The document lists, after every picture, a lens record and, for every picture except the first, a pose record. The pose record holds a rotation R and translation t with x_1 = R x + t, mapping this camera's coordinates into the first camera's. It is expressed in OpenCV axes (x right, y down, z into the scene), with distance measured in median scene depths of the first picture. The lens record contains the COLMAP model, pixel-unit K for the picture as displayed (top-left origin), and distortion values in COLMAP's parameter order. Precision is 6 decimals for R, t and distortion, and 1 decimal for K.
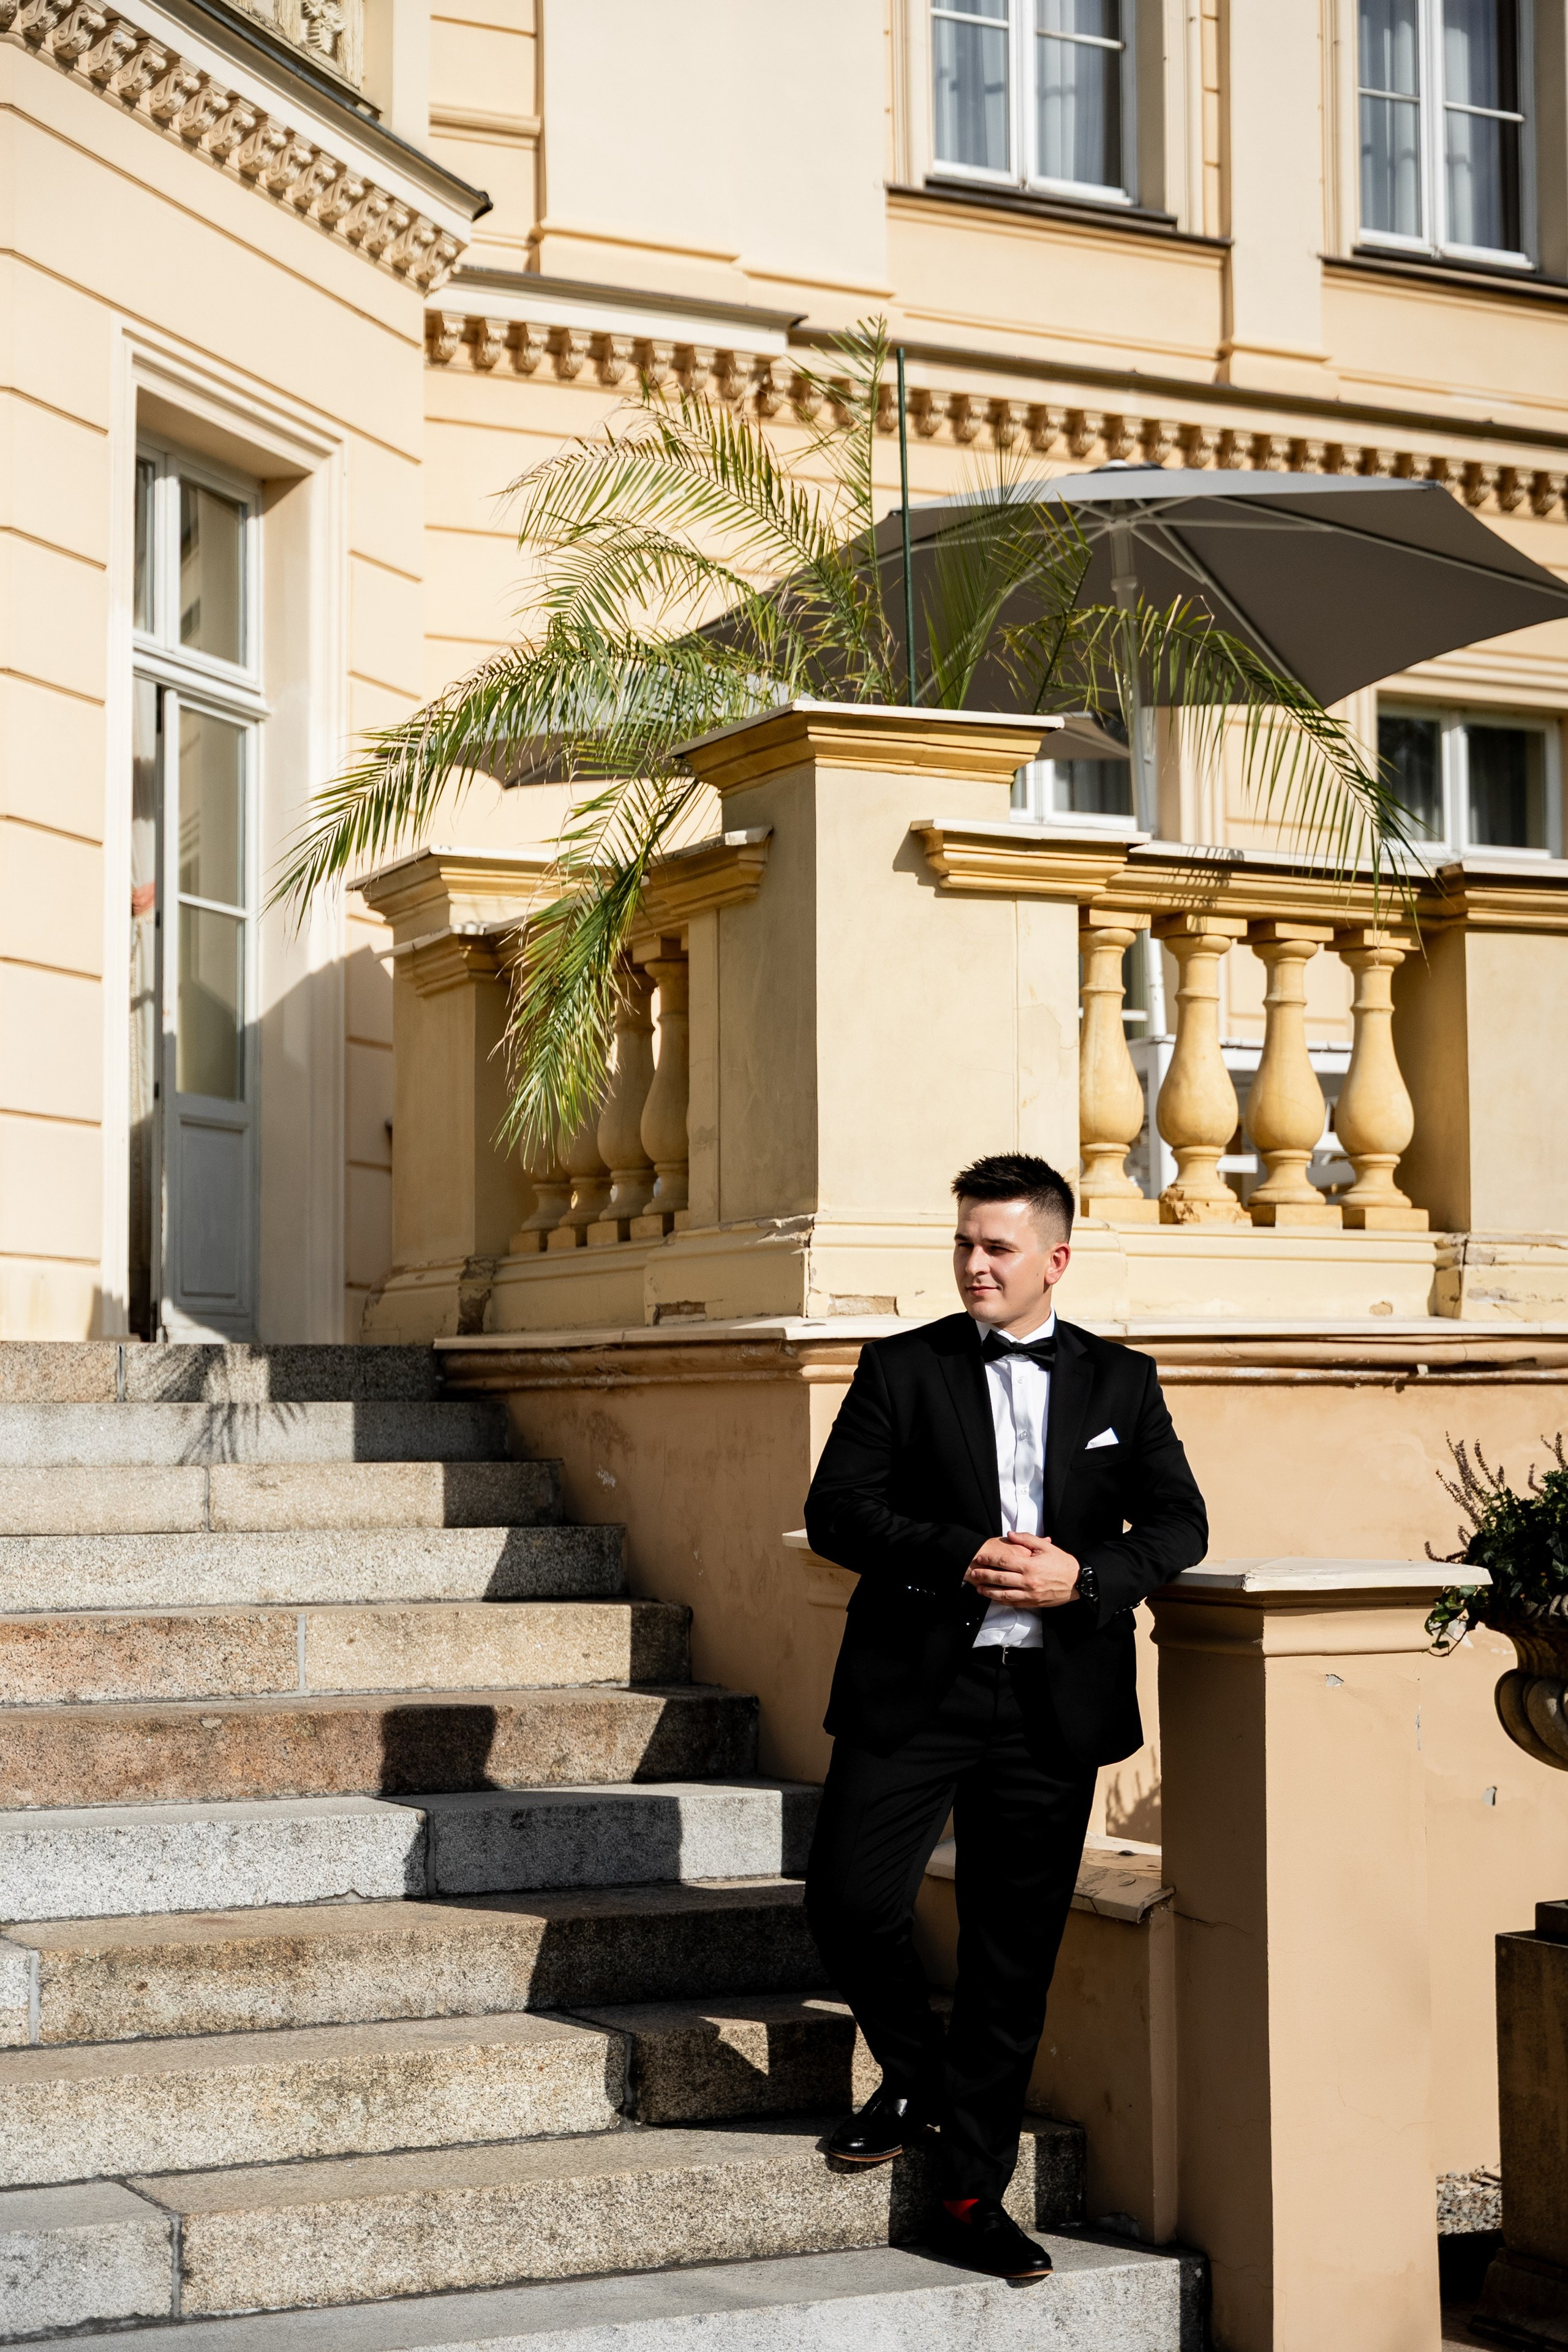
lens RADIAL K [[3800.1, 0, 779.7], [0, 3800.1, 1143.6], [0, 0, 1]] dist [0.020517, 0.026322]
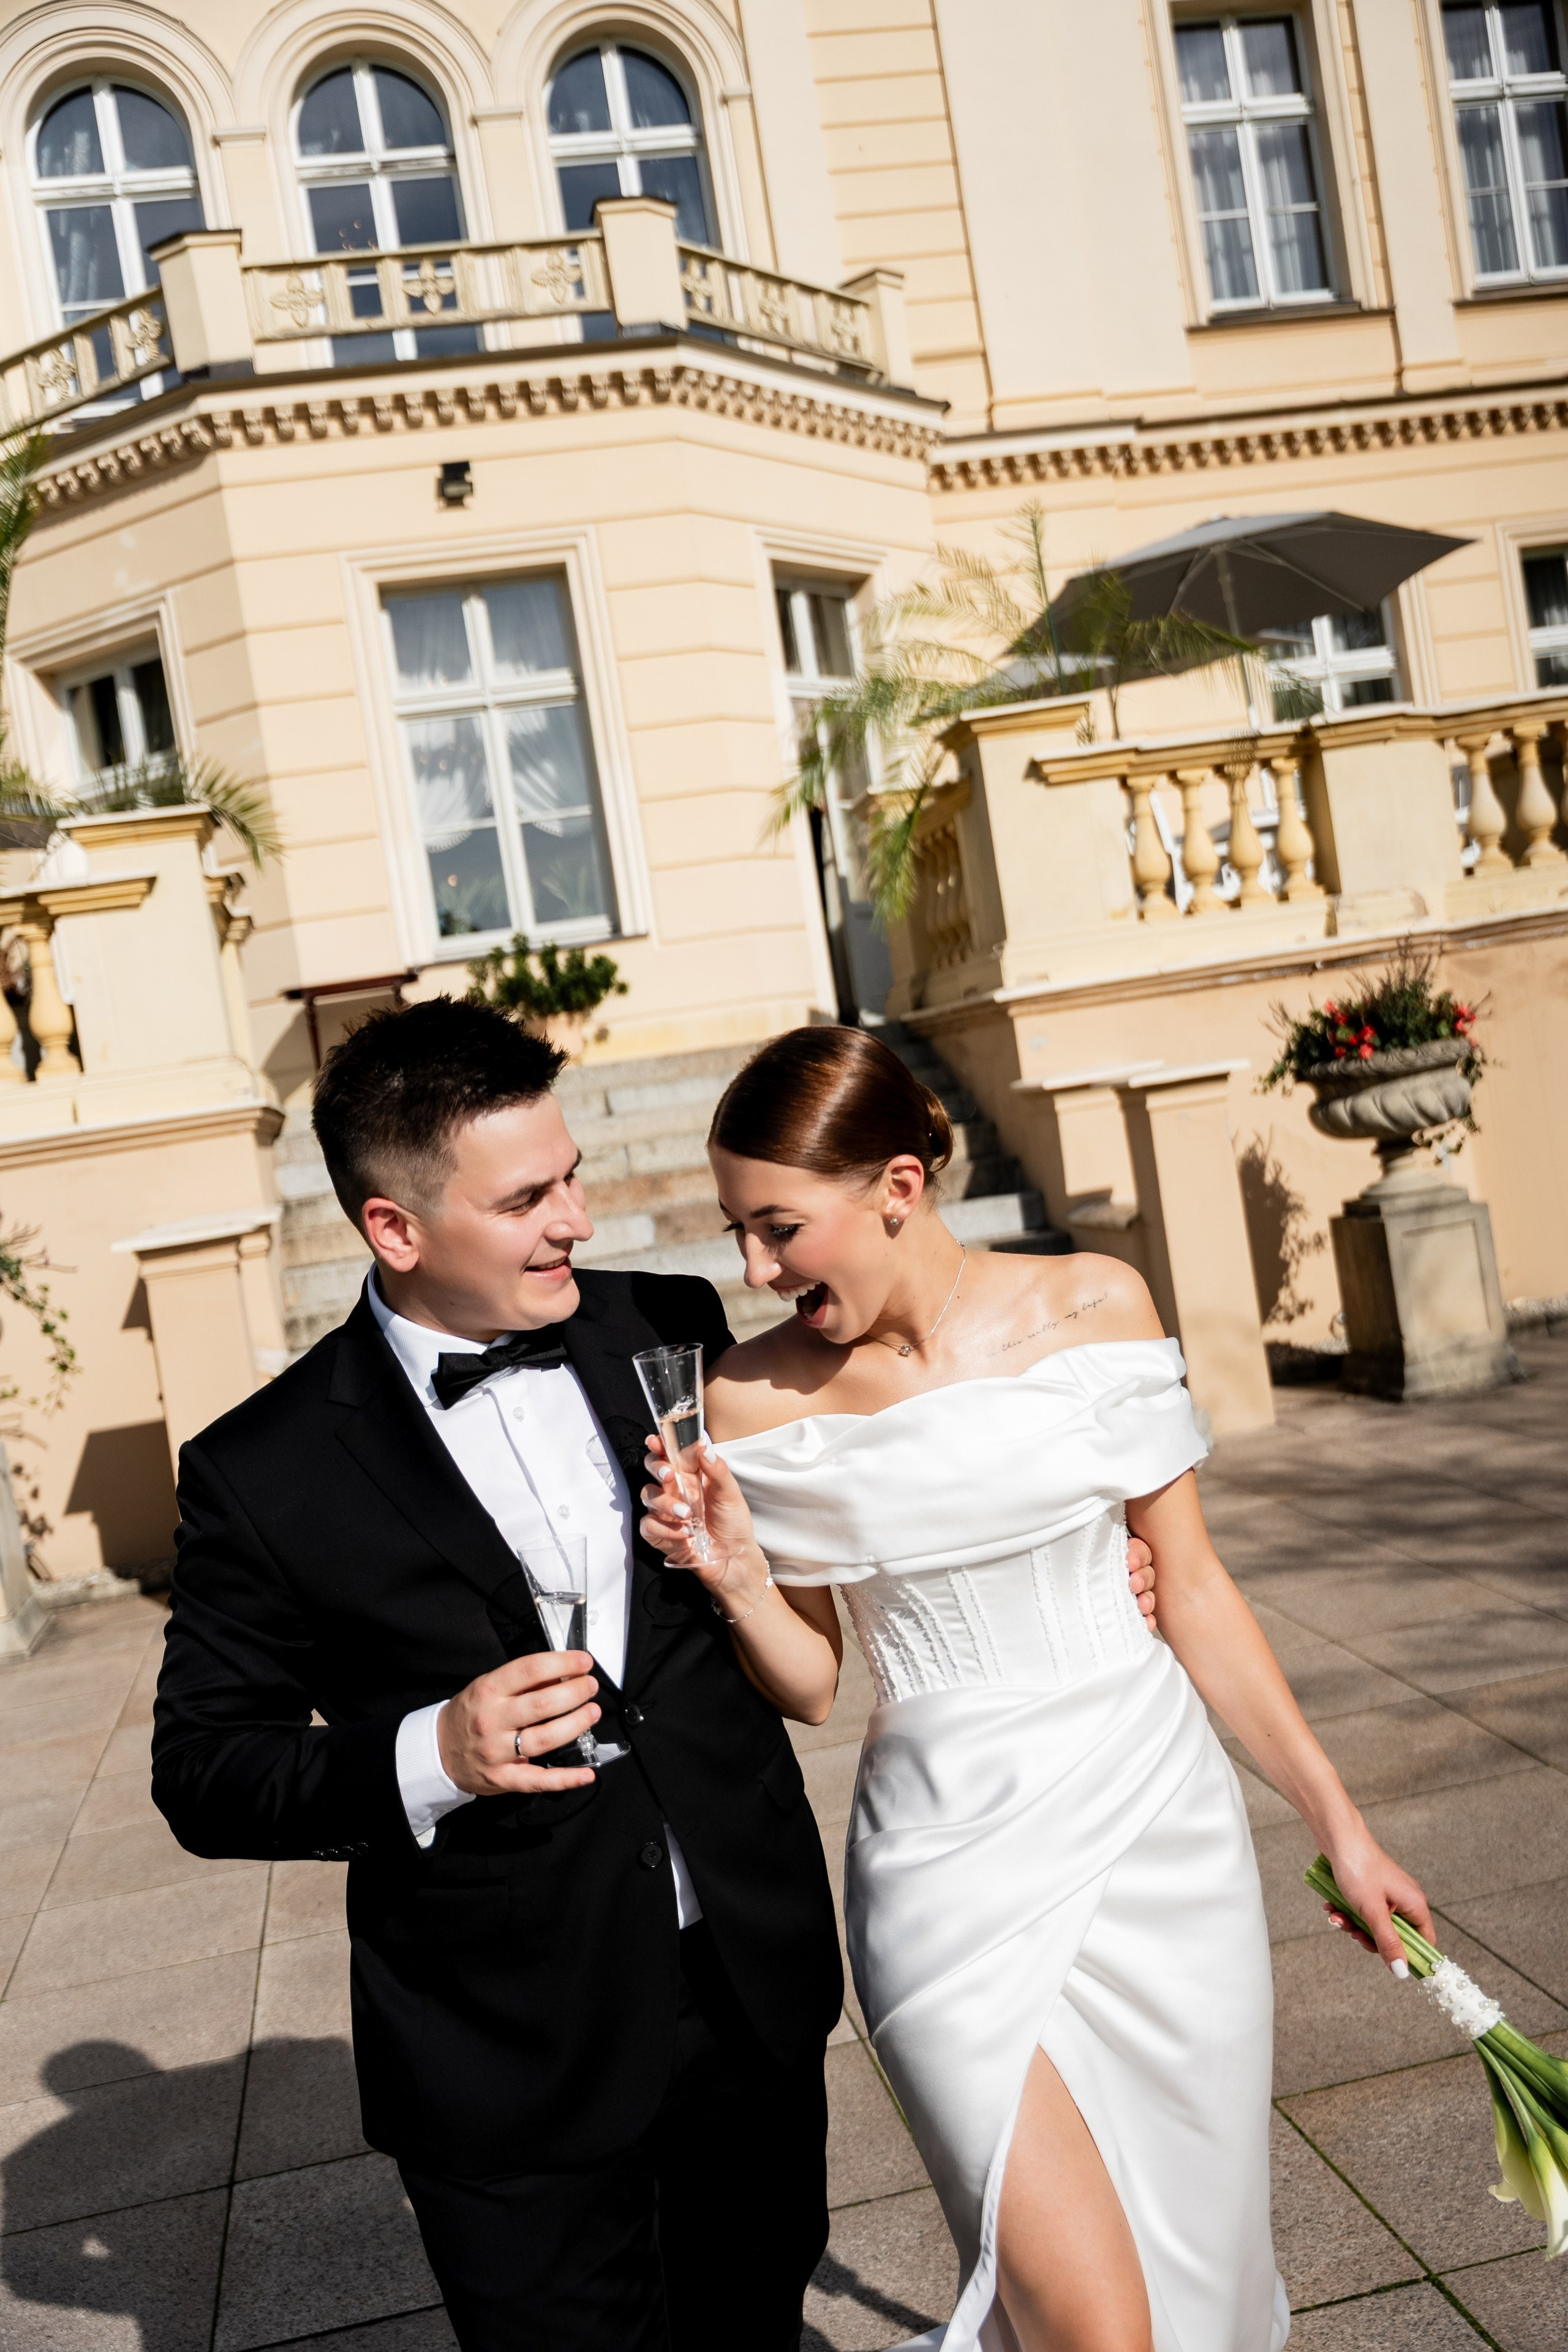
lens RADIAL K [[2284.8, 0, 784.0], [0, 2284.8, 1176.0], [0, 0, 1]] dist [-0.000122, -0.002459]
pose [[0.947641, -0.131014, -0.291226, 0.250068], [0.168520, 0.979811, 0.107571, -0.013166], [0.271253, -0.151016, 0.950587, -0.324675]]
